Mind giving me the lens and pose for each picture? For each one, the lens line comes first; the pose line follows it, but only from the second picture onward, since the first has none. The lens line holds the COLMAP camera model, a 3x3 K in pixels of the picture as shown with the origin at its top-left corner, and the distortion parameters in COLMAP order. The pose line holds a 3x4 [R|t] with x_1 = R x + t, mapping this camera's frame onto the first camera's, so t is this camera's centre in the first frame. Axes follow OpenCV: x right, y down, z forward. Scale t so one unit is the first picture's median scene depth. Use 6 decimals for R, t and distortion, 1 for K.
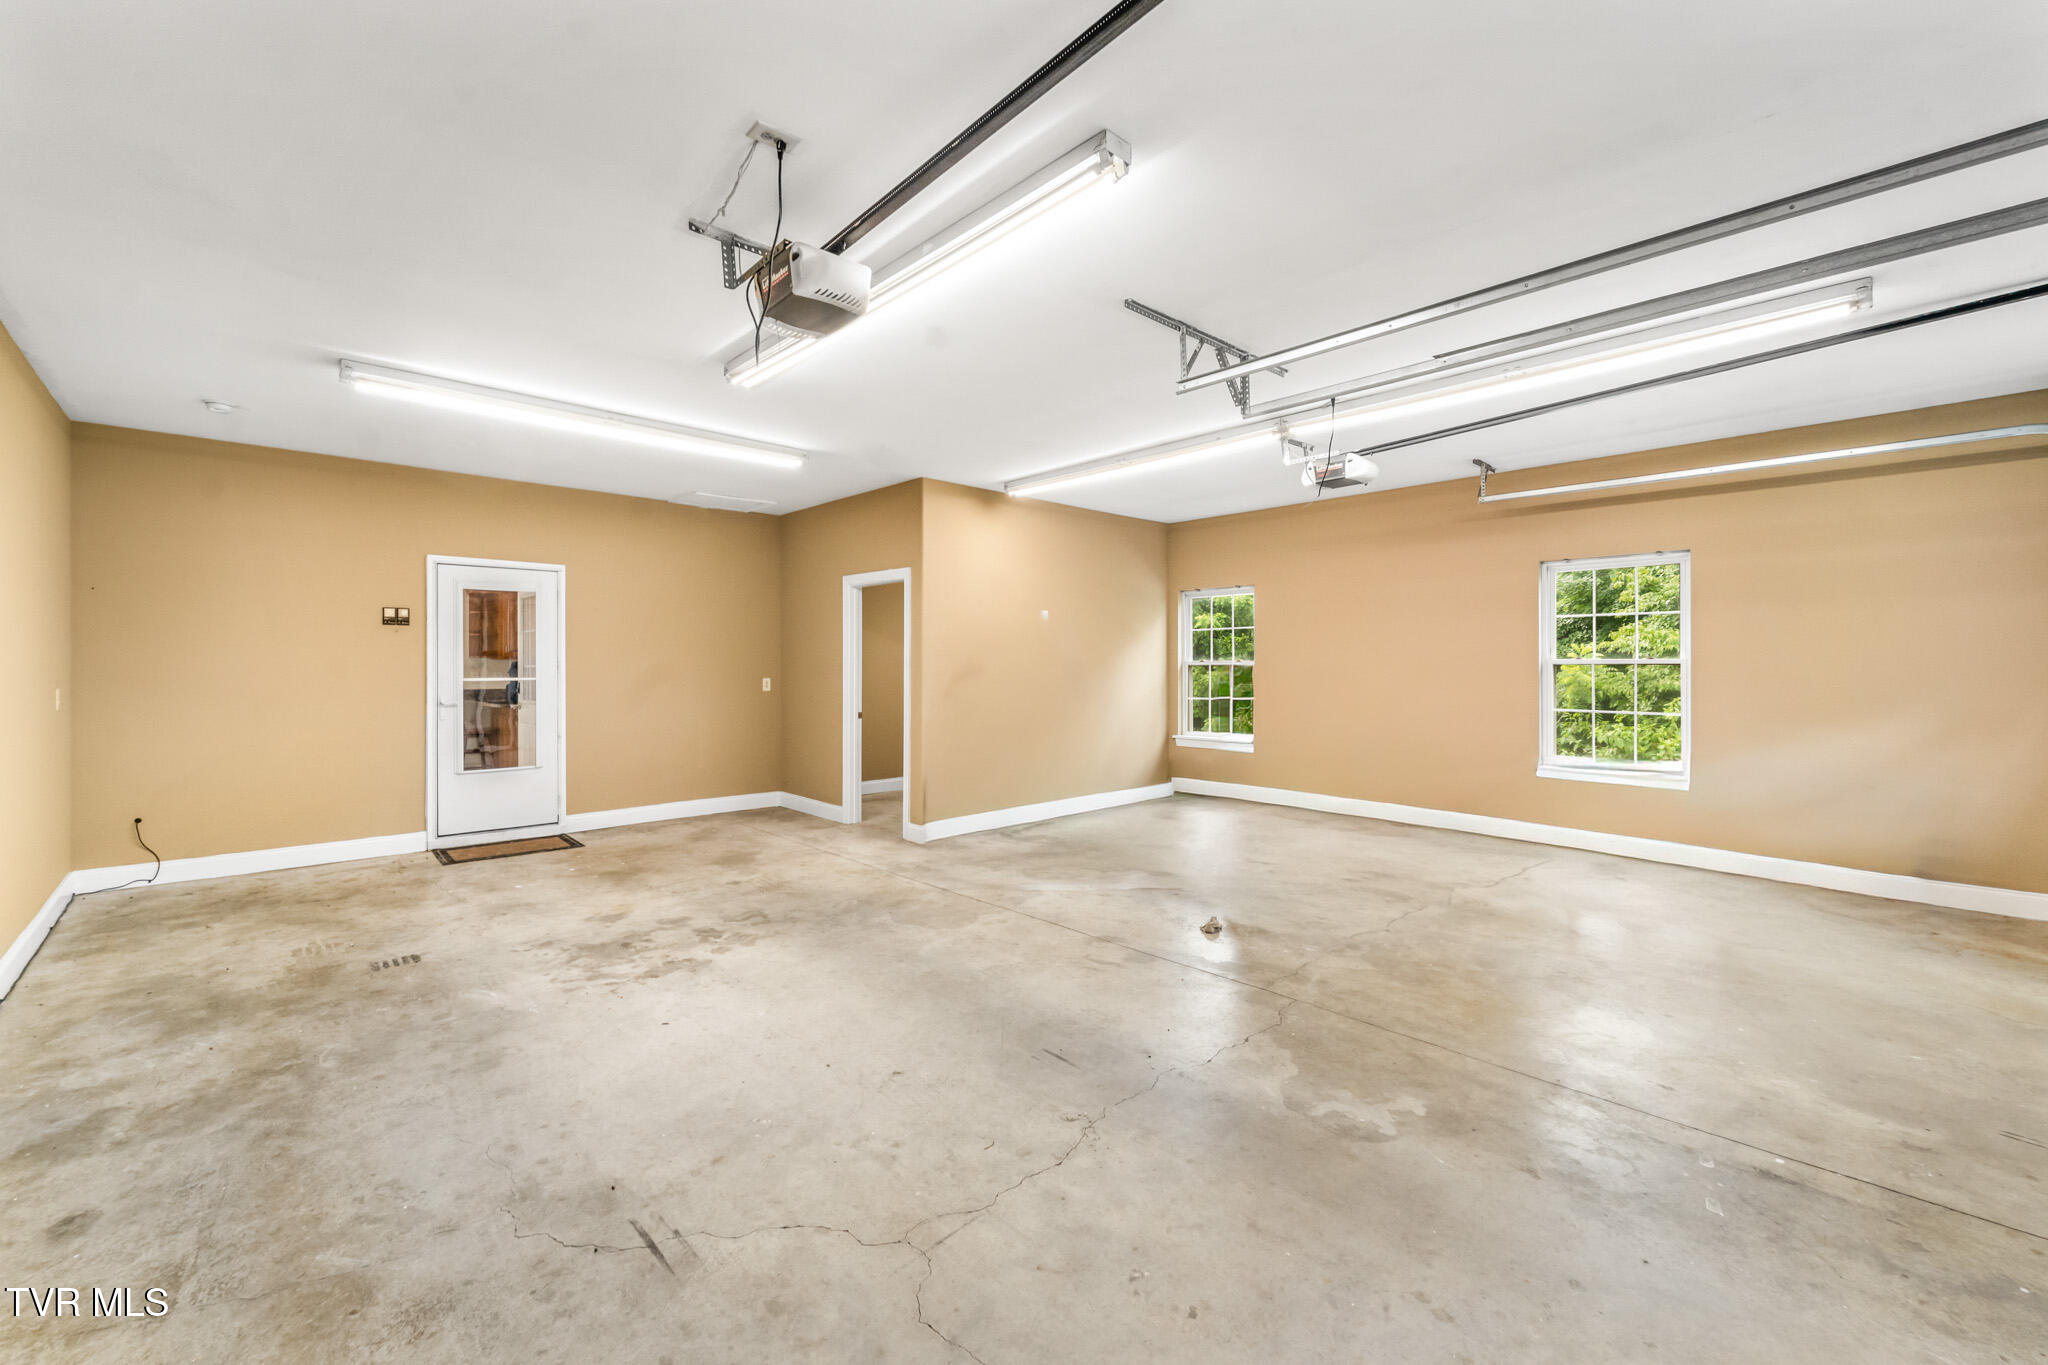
lens RADIAL K [[828.4, 0, 1033.7], [0, 828.4, 671.1], [0, 0, 1]] dist [-0.001206, -0.000250]
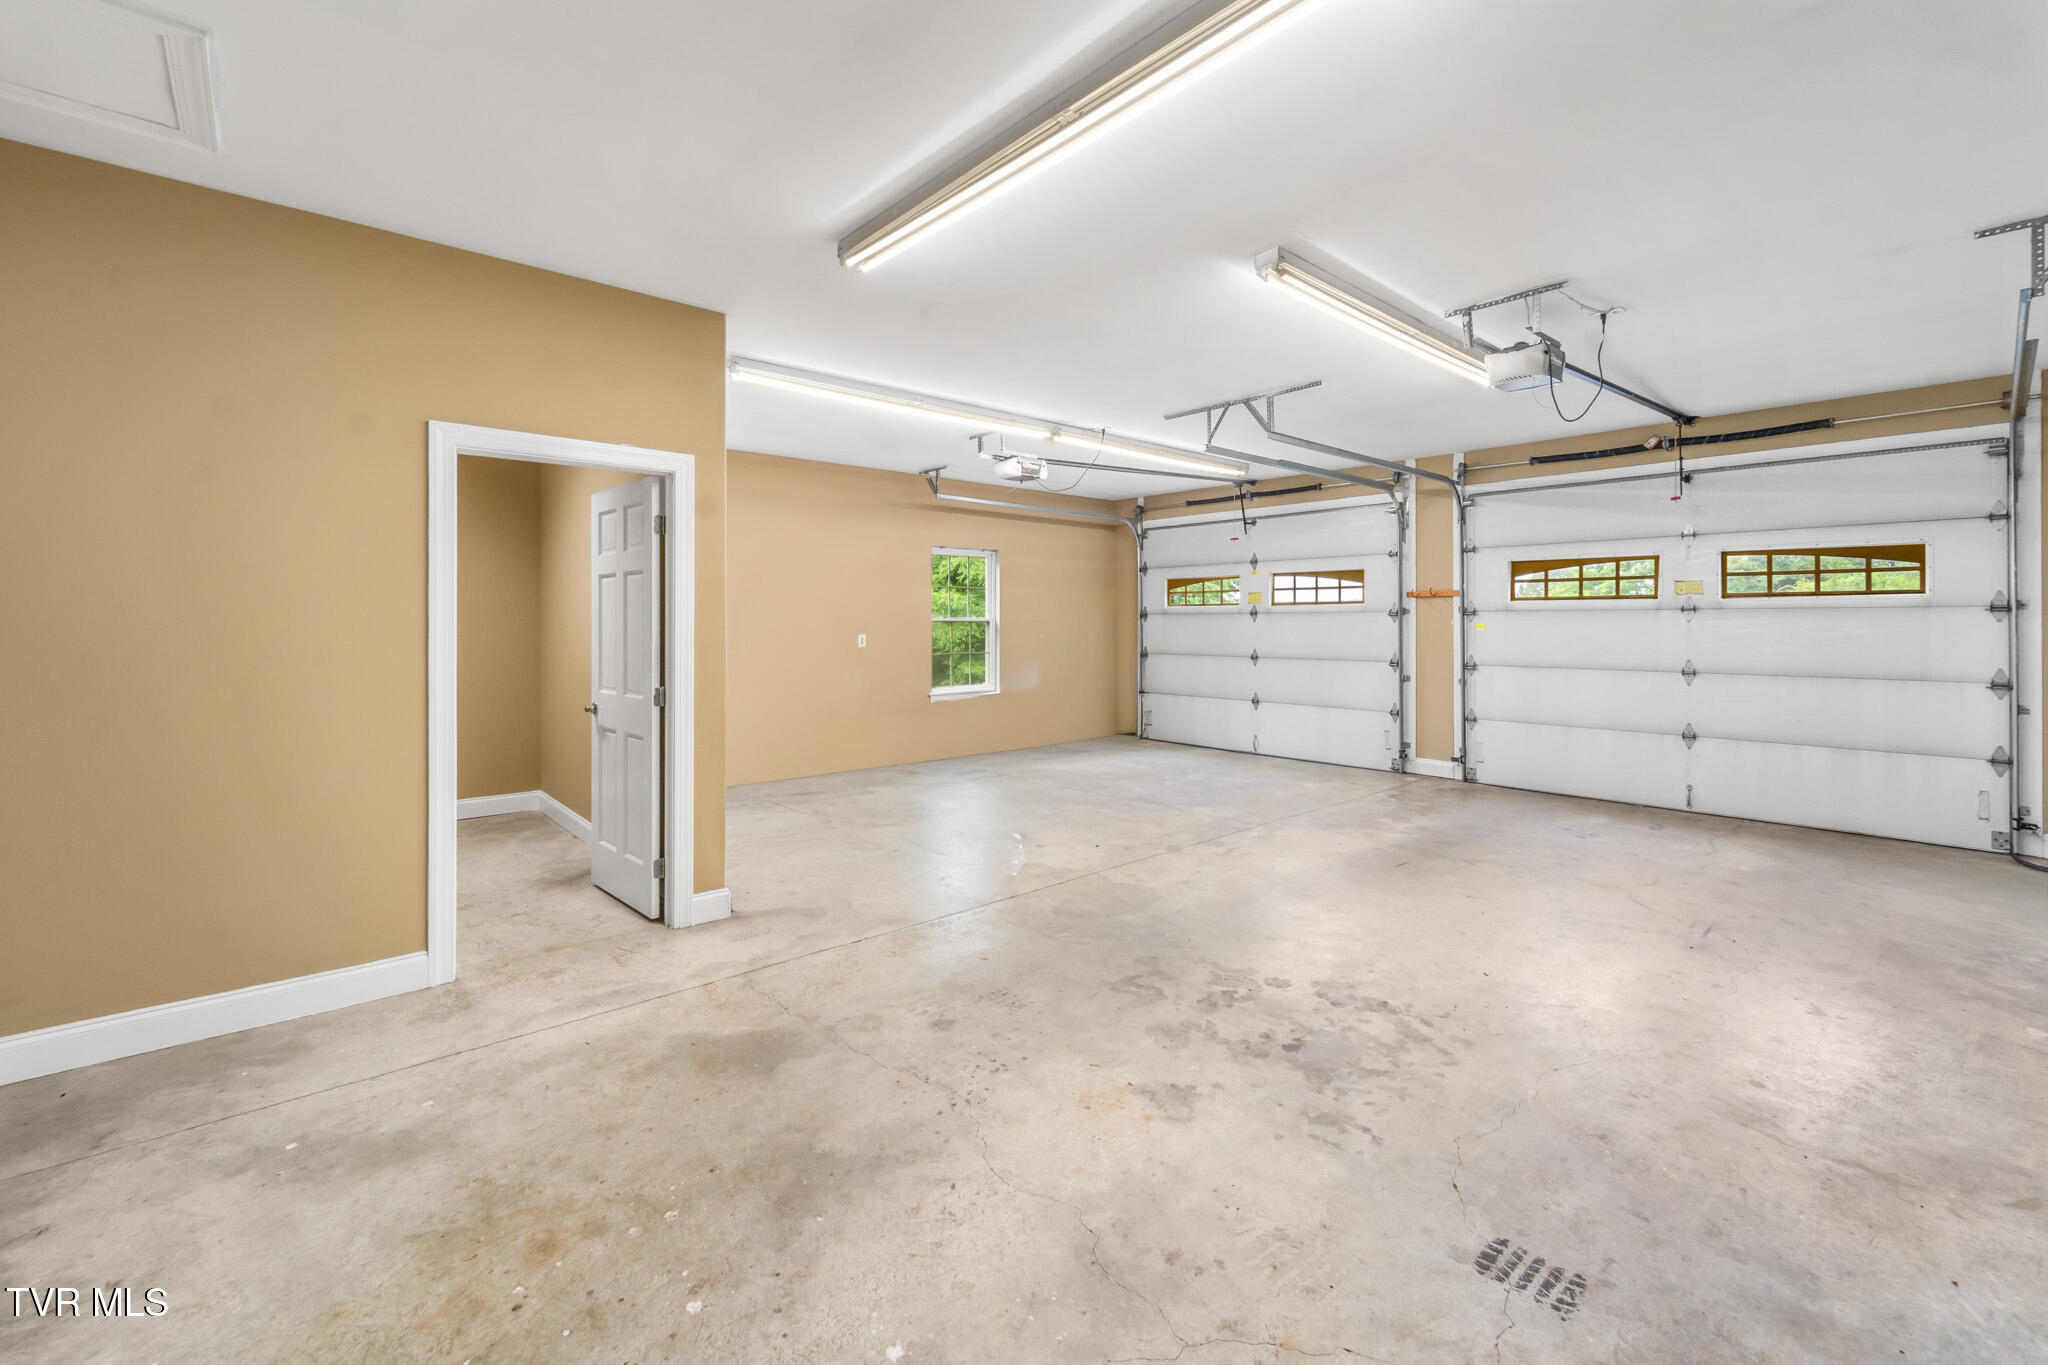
lens RADIAL K [[857.8, 0, 1014.0], [0, 857.8, 649.1], [0, 0, 1]] dist [-0.000884, -0.000247]
pose [[0.043746, -0.032109, 0.998527, -1.185899], [0.009691, 0.999450, 0.031714, -0.010959], [-0.998996, 0.008289, 0.044033, 1.200715]]
